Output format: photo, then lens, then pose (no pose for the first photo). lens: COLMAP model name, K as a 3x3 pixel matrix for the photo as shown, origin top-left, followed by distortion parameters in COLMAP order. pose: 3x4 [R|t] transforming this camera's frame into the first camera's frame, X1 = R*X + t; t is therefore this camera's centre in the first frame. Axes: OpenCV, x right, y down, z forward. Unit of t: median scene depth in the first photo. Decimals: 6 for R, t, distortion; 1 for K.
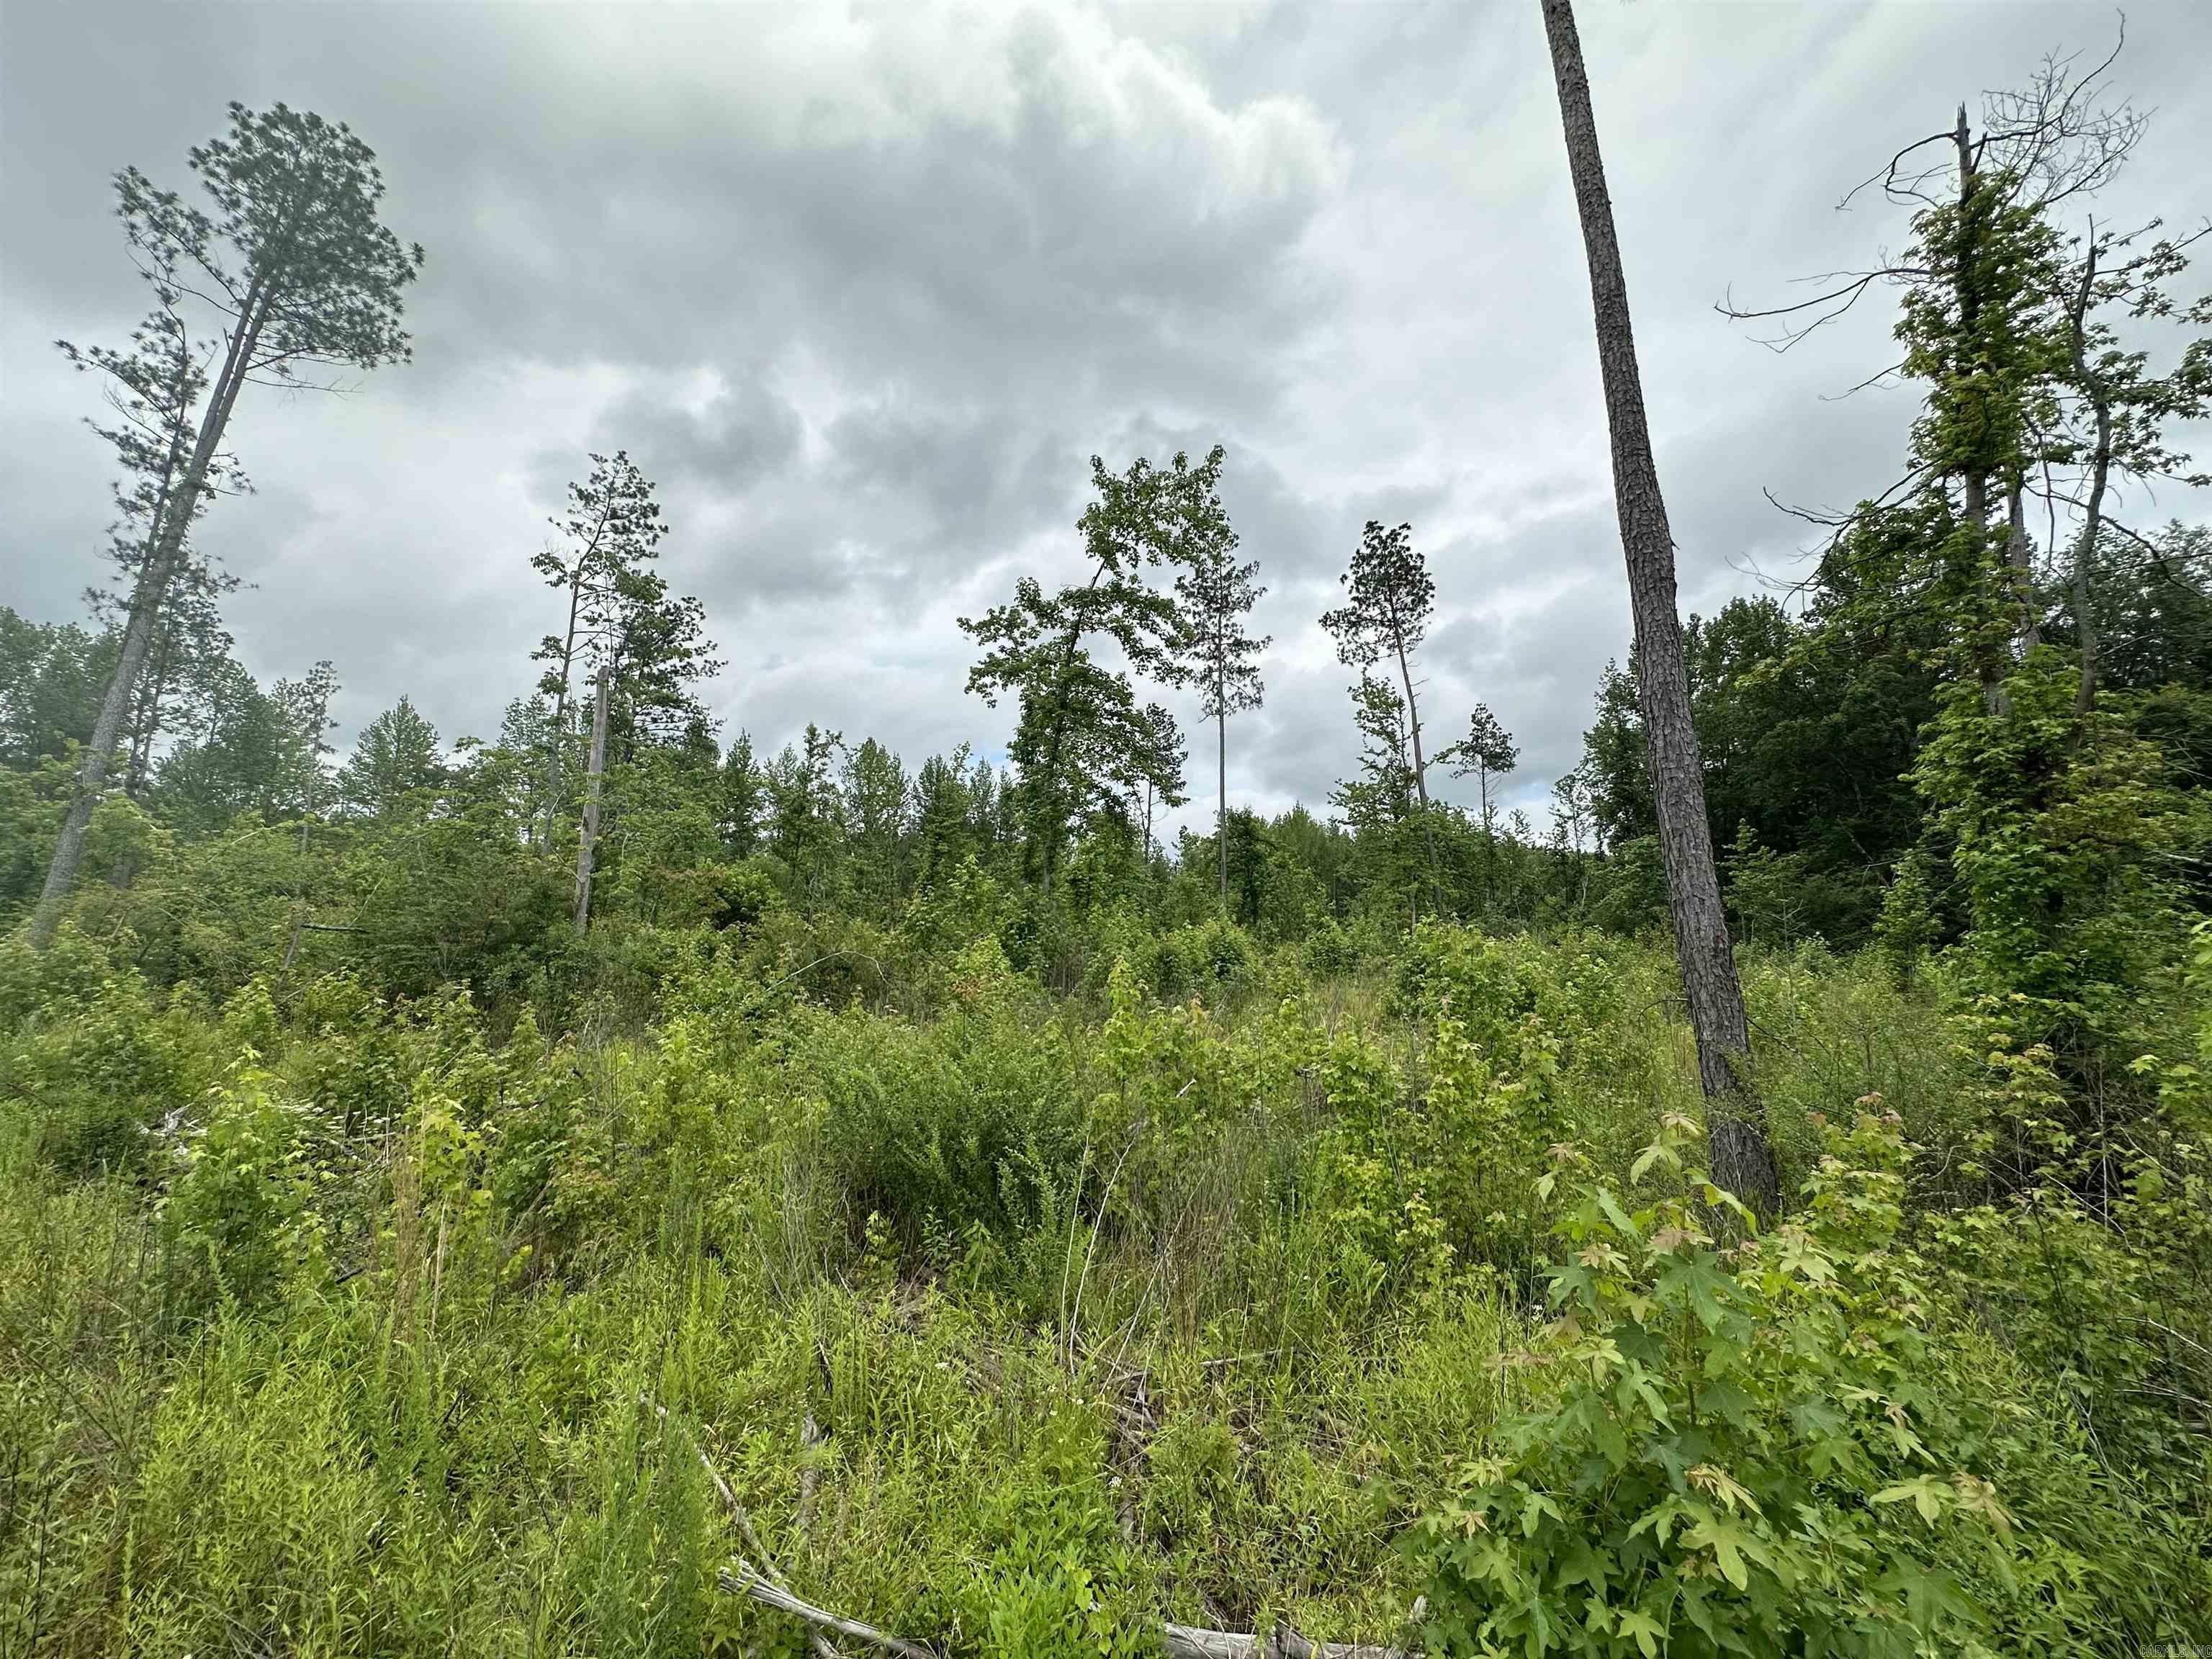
lens RADIAL K [[878.9, 0, 1108.9], [0, 878.9, 823.4], [0, 0, 1]] dist [-0.001685, -0.000324]
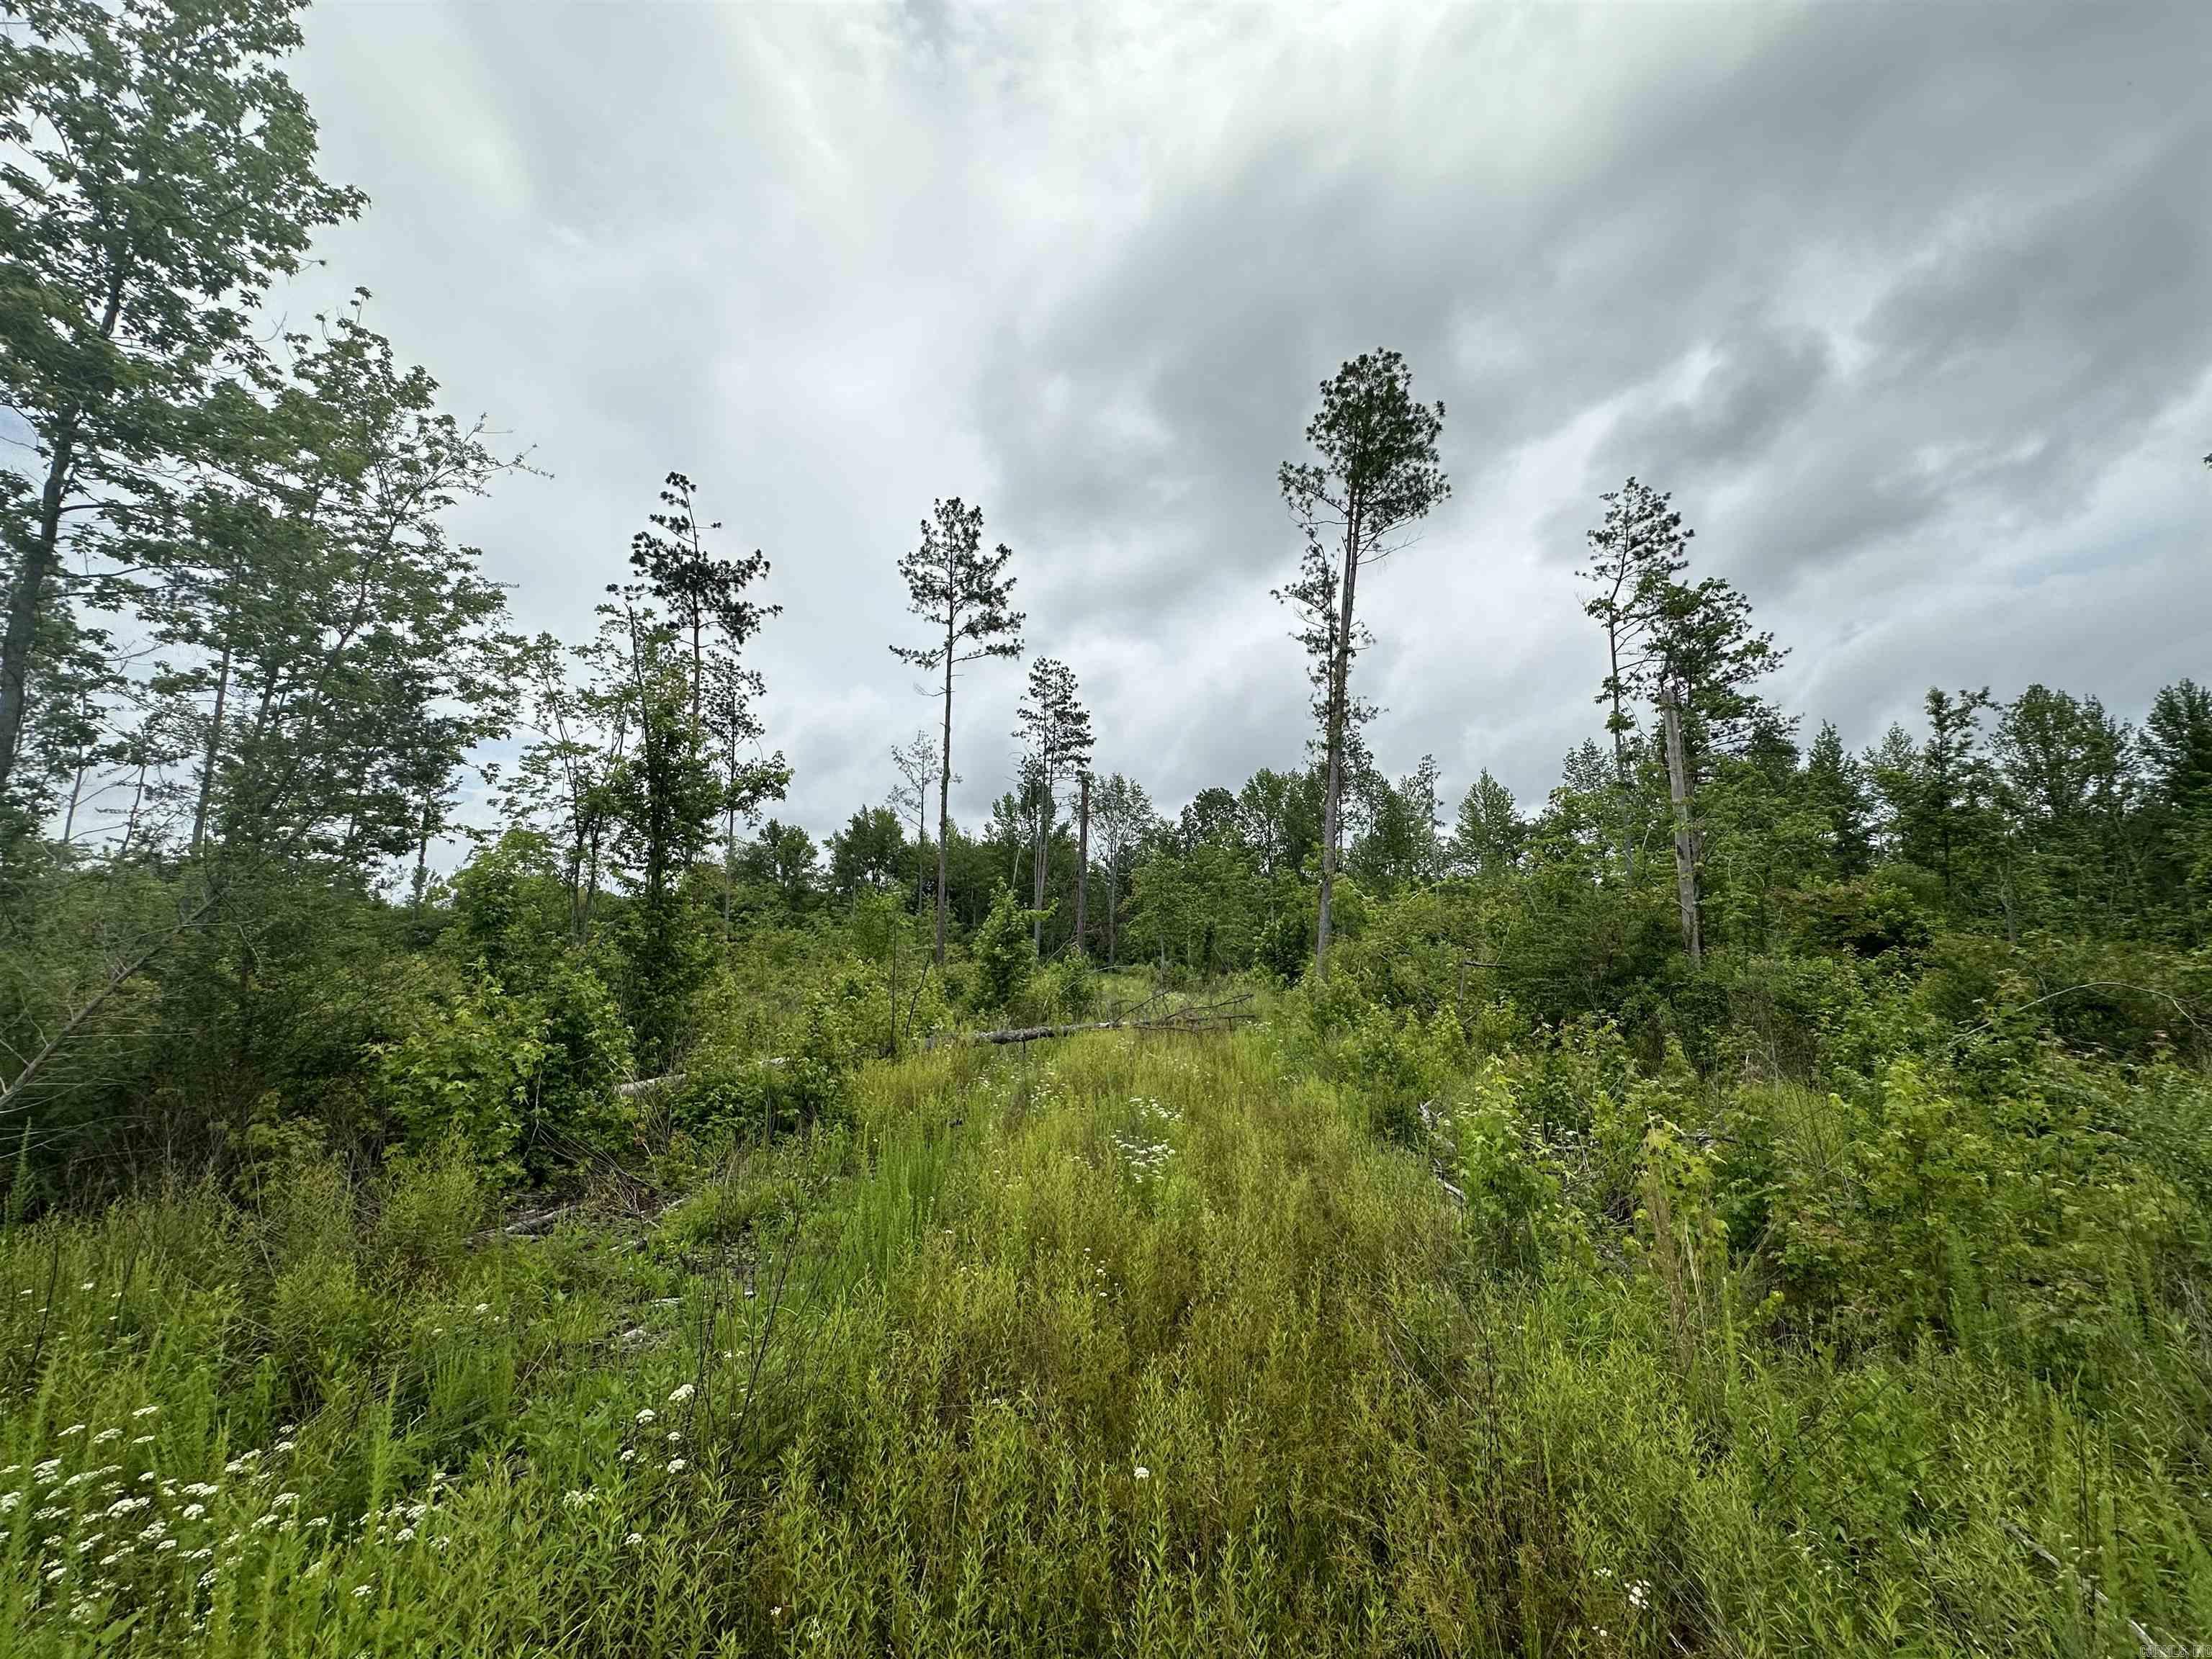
lens RADIAL K [[878.9, 0, 1108.9], [0, 878.9, 823.4], [0, 0, 1]] dist [-0.001685, -0.000324]
pose [[0.457213, -0.161960, -0.874486, -0.025702], [0.126727, 0.985109, -0.116191, 0.001803], [0.880282, -0.057697, 0.470929, -0.012856]]
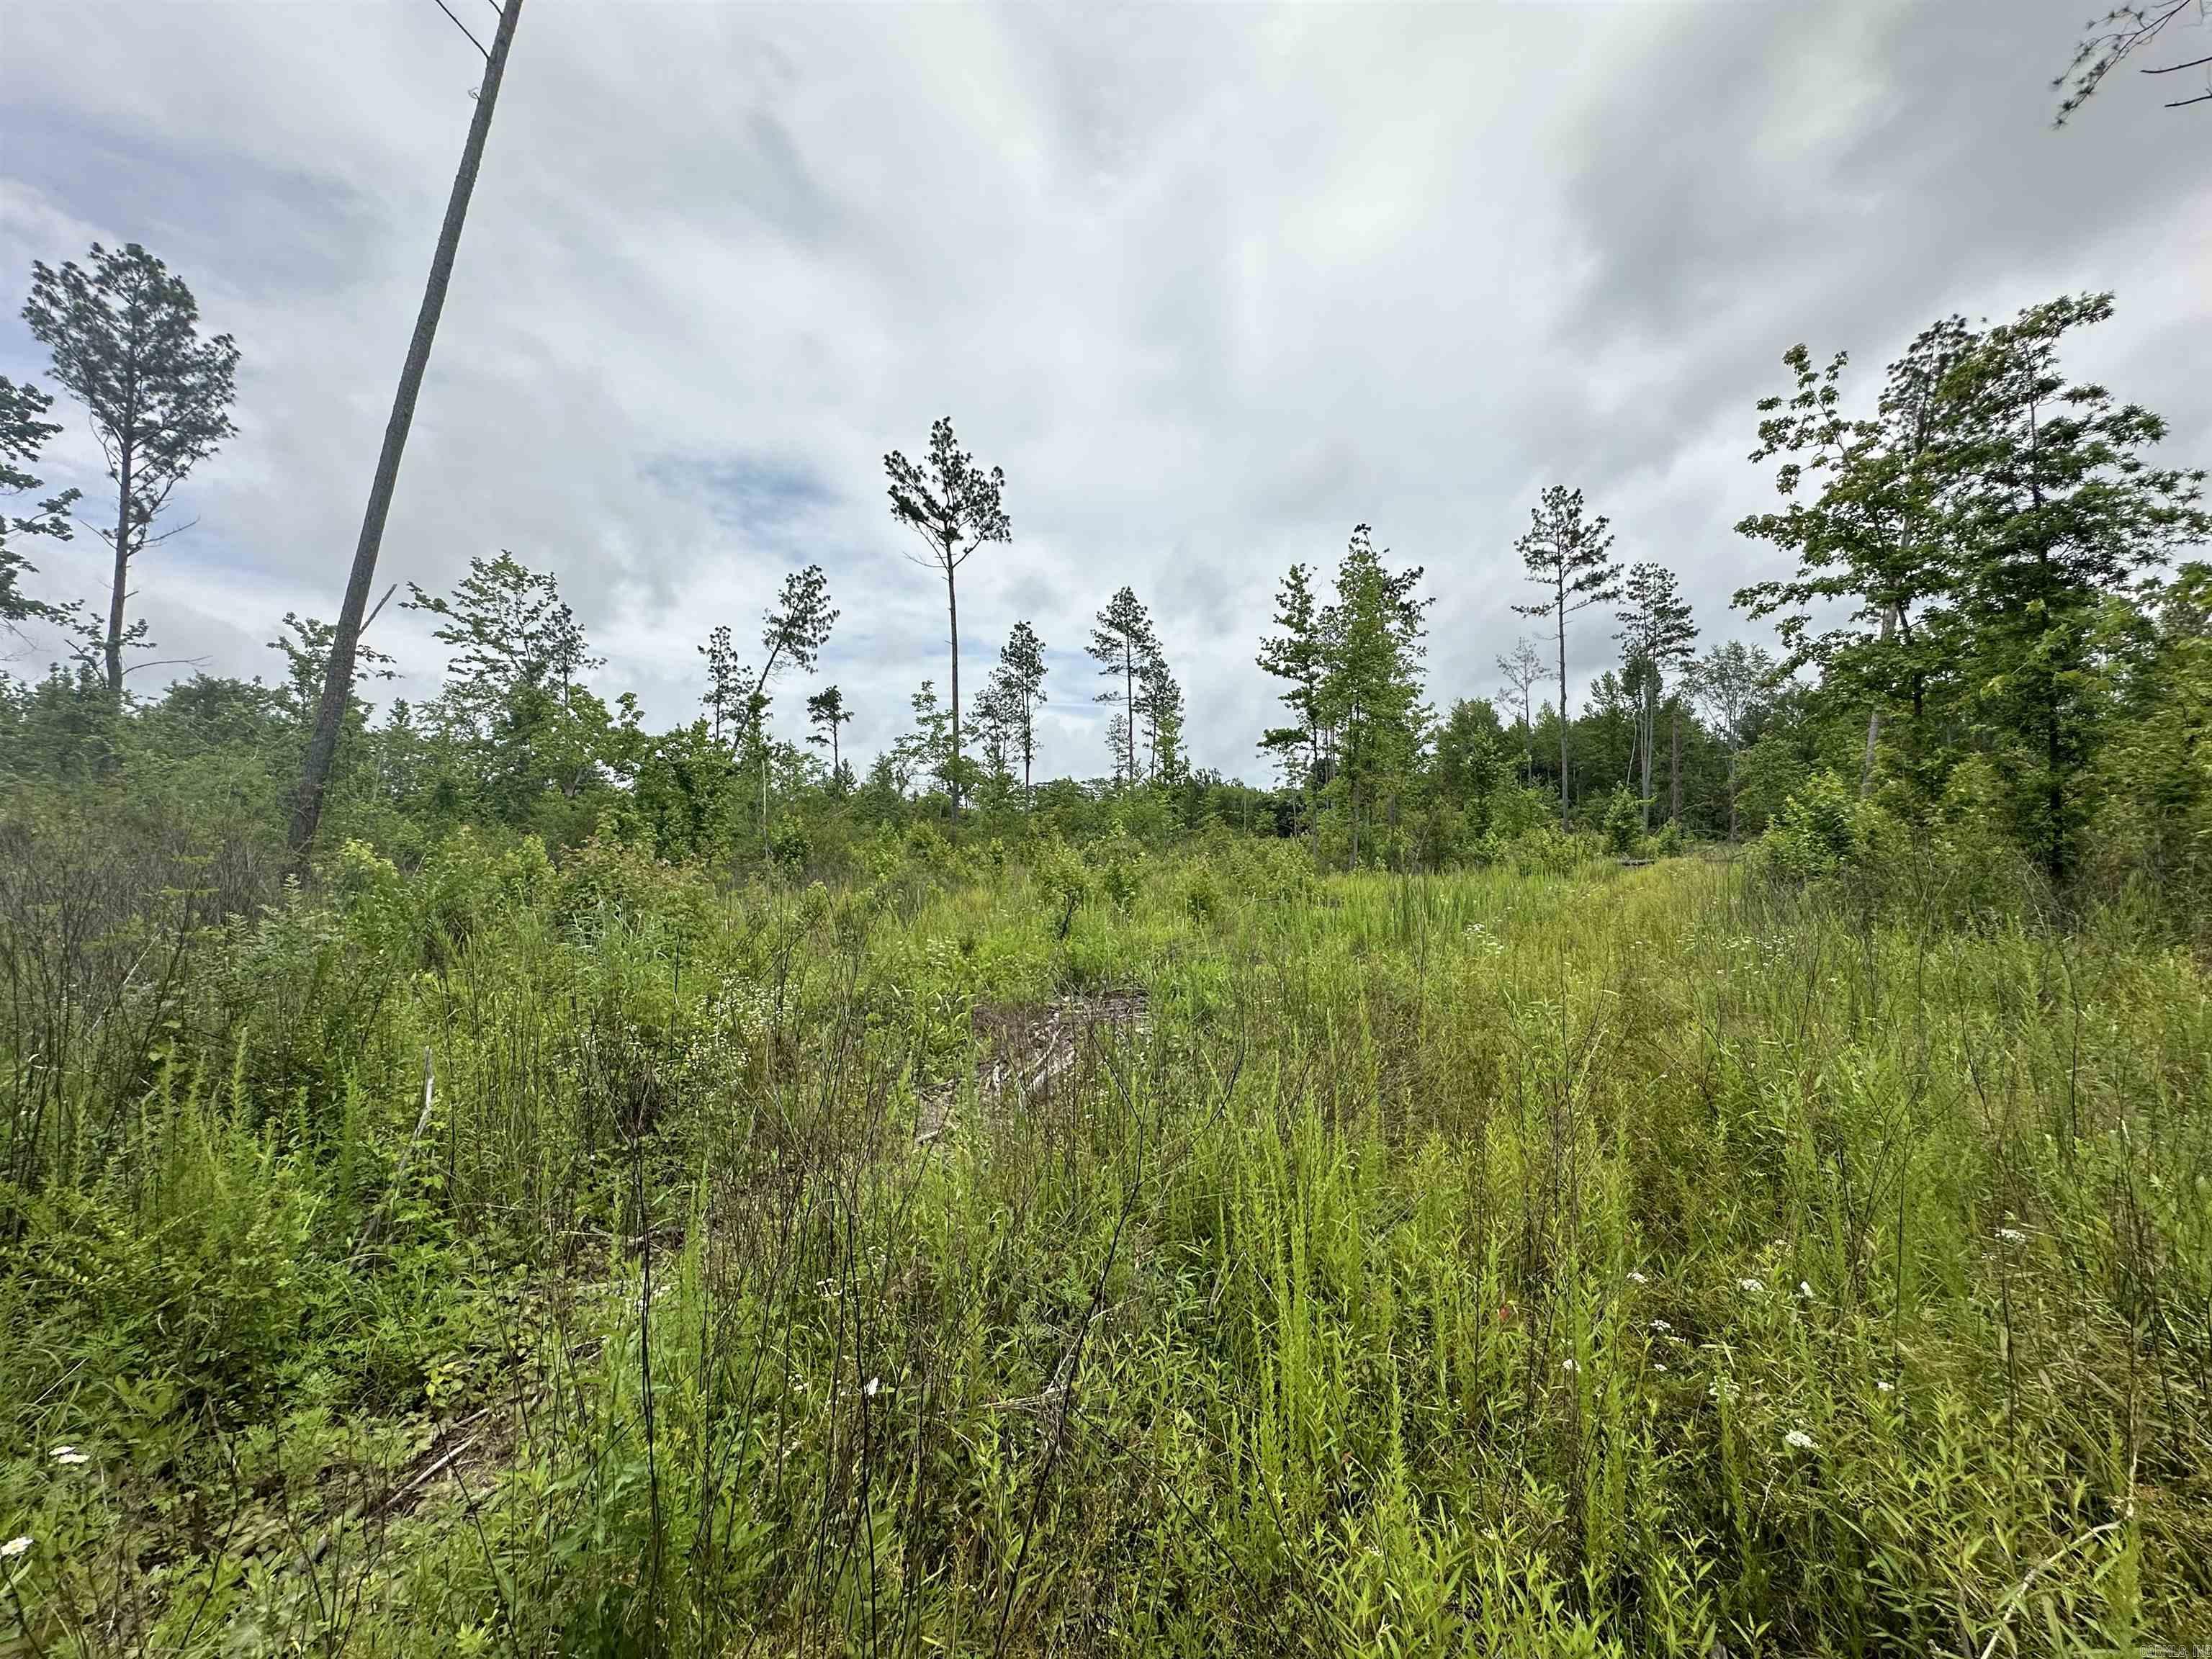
lens RADIAL K [[913.7, 0, 1106.0], [0, 913.7, 829.5], [0, 0, 1]] dist [-0.001081, -0.000090]
pose [[-0.141724, -0.040194, -0.989090, 0.917890], [0.146045, 0.987392, -0.061052, -0.013941], [0.979074, -0.153104, -0.134067, -0.402843]]
